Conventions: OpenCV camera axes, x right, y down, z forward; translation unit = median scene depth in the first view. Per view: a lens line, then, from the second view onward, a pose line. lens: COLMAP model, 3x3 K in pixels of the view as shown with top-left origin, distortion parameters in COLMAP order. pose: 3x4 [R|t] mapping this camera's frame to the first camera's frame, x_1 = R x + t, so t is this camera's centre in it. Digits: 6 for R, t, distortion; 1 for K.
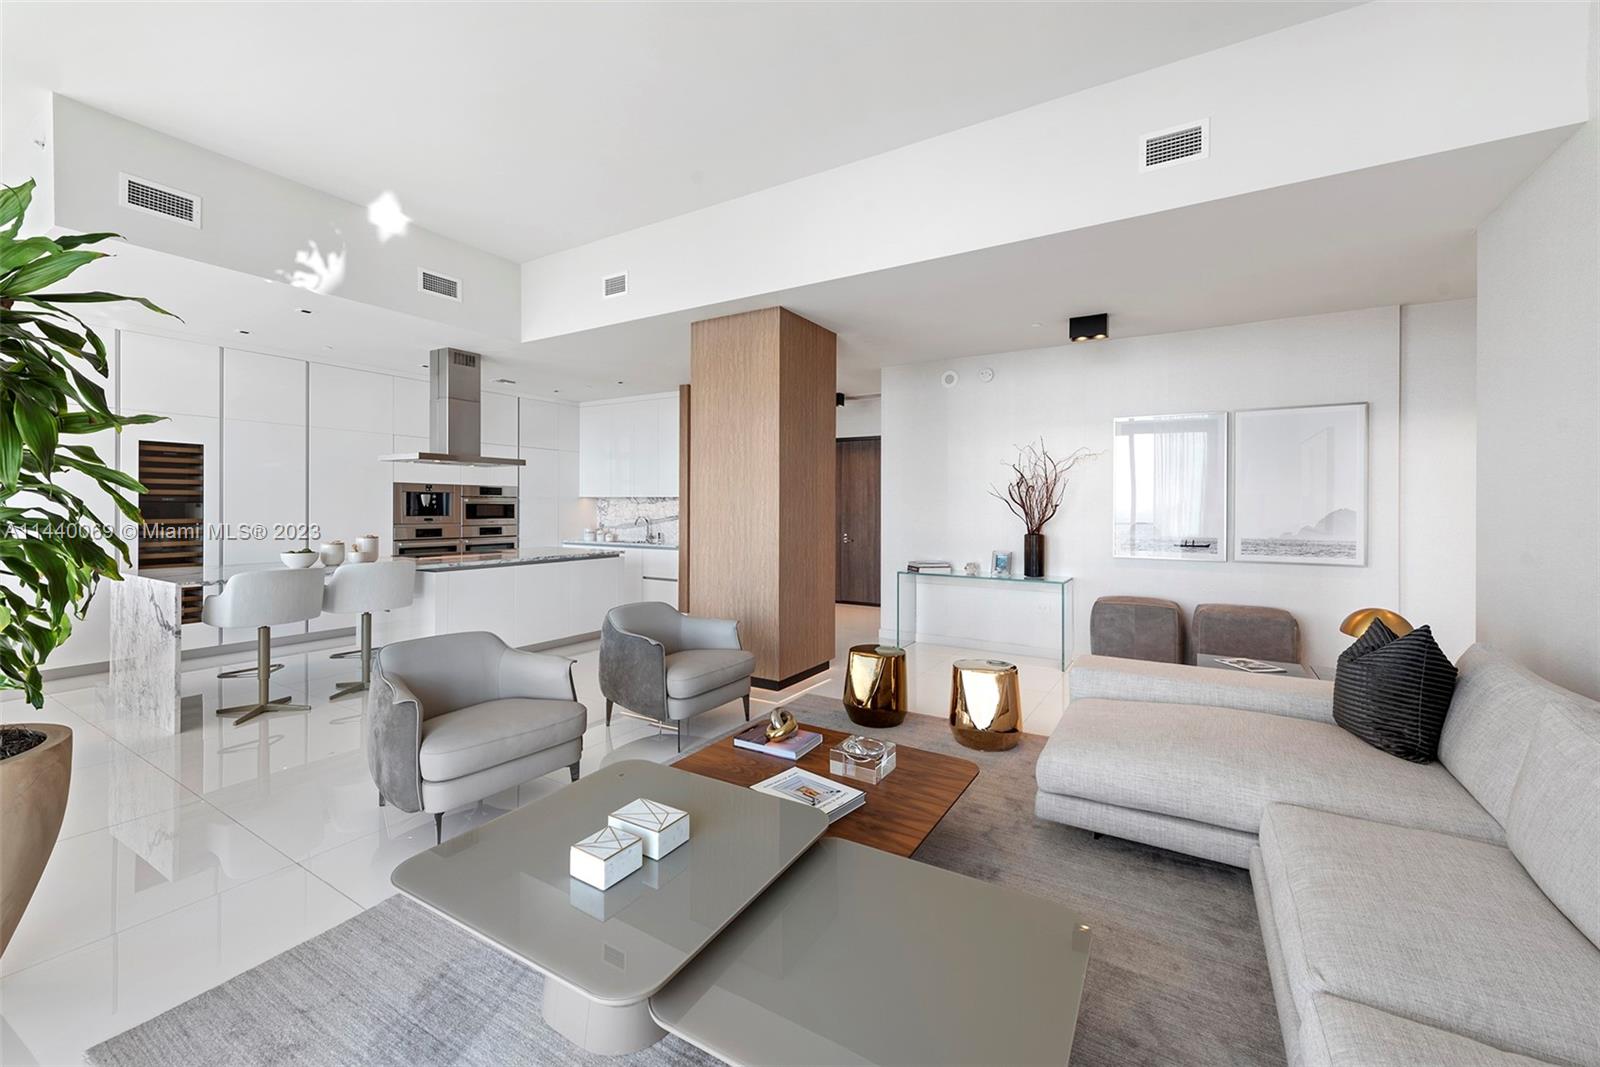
lens RADIAL K [[636.6, 0, 797.2], [0, 636.6, 506.6], [0, 0, 1]] dist [0.007235, -0.001400]
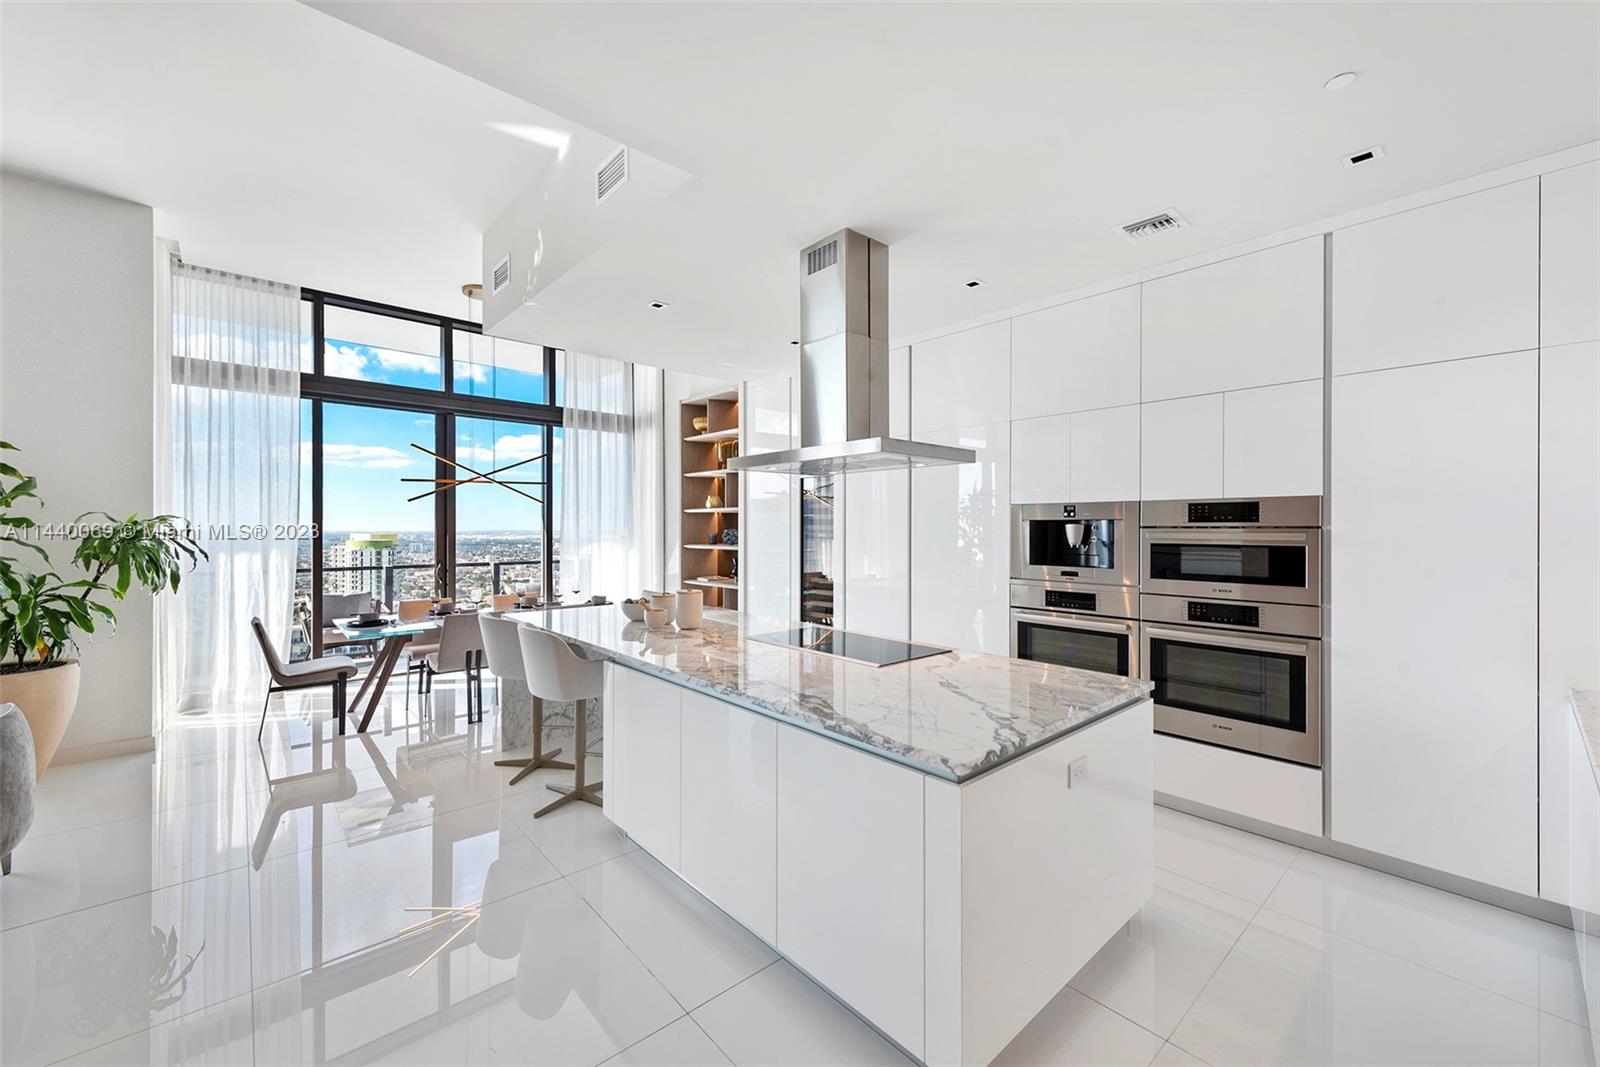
lens RADIAL K [[636.6, 0, 797.1], [0, 636.6, 529.6], [0, 0, 1]] dist [0.007235, -0.001400]
pose [[-0.283896, -0.004578, -0.958844, -0.033344], [-0.002465, 0.999989, -0.004045, -0.012401], [0.958852, 0.001215, -0.283905, 0.948461]]
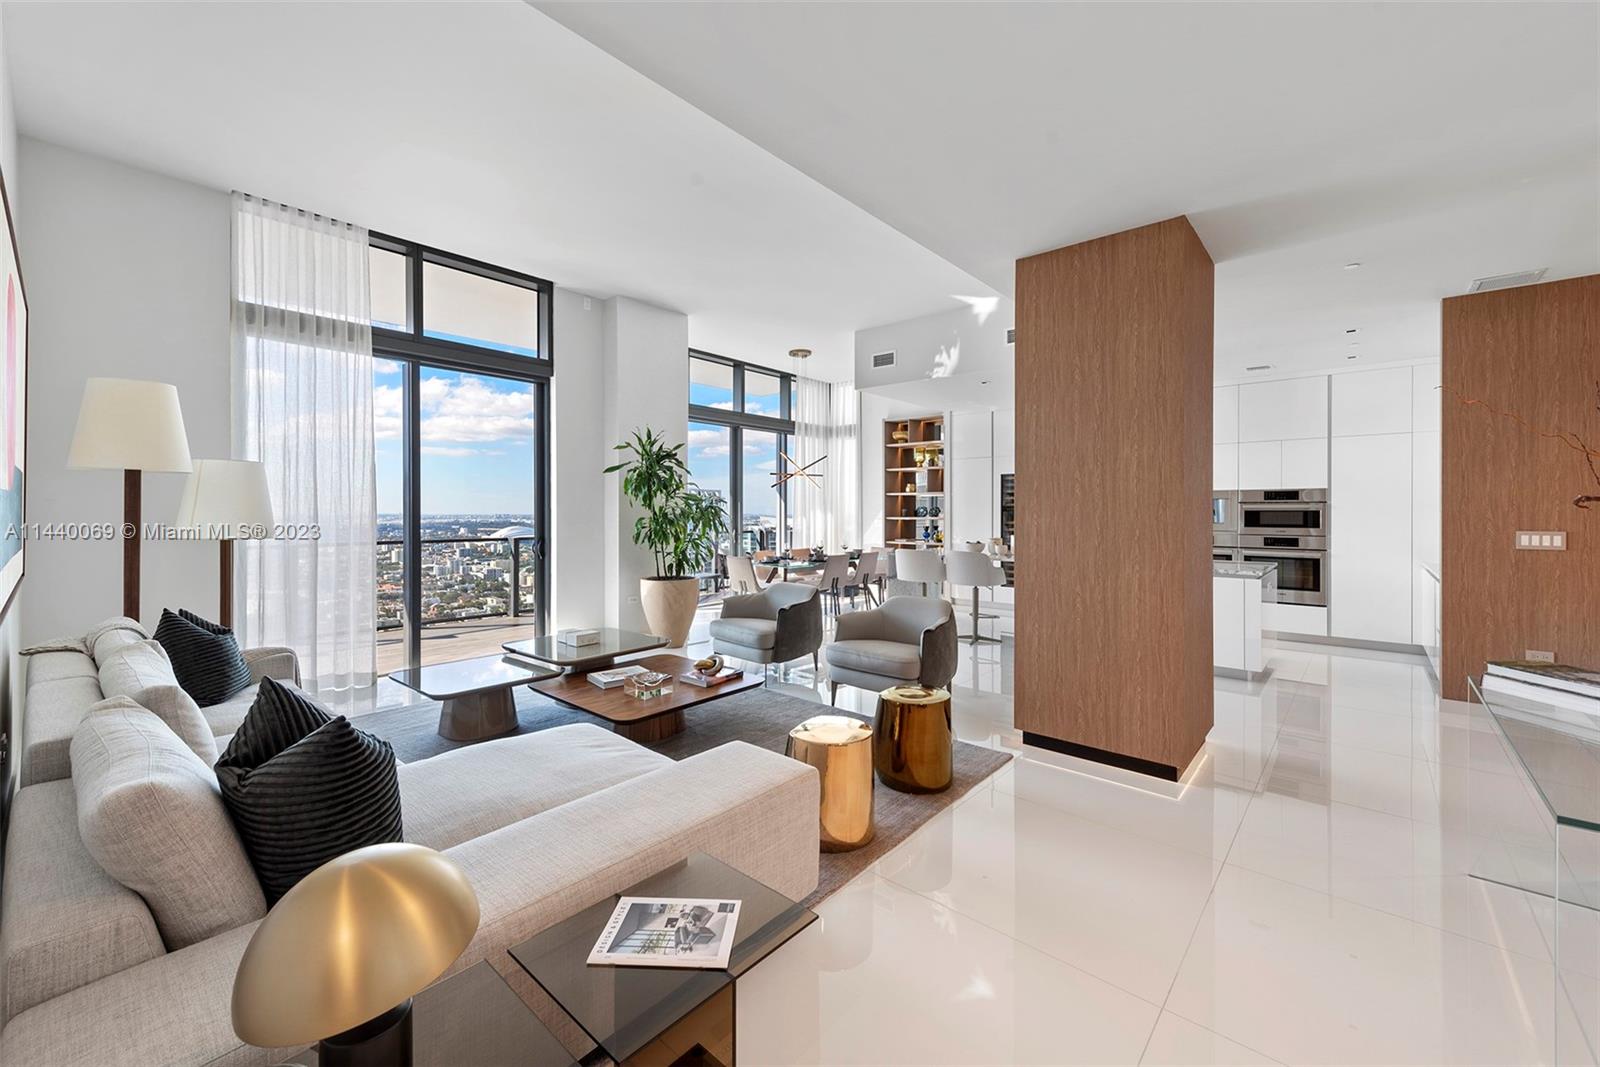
lens RADIAL K [[636.6, 0, 801.1], [0, 636.6, 514.4], [0, 0, 1]] dist [0.007235, -0.001400]
pose [[-0.156749, -0.002304, -0.987636, 0.516653], [-0.000339, 0.999997, -0.002279, 0.003759], [0.987638, -0.000023, -0.156749, 0.547807]]
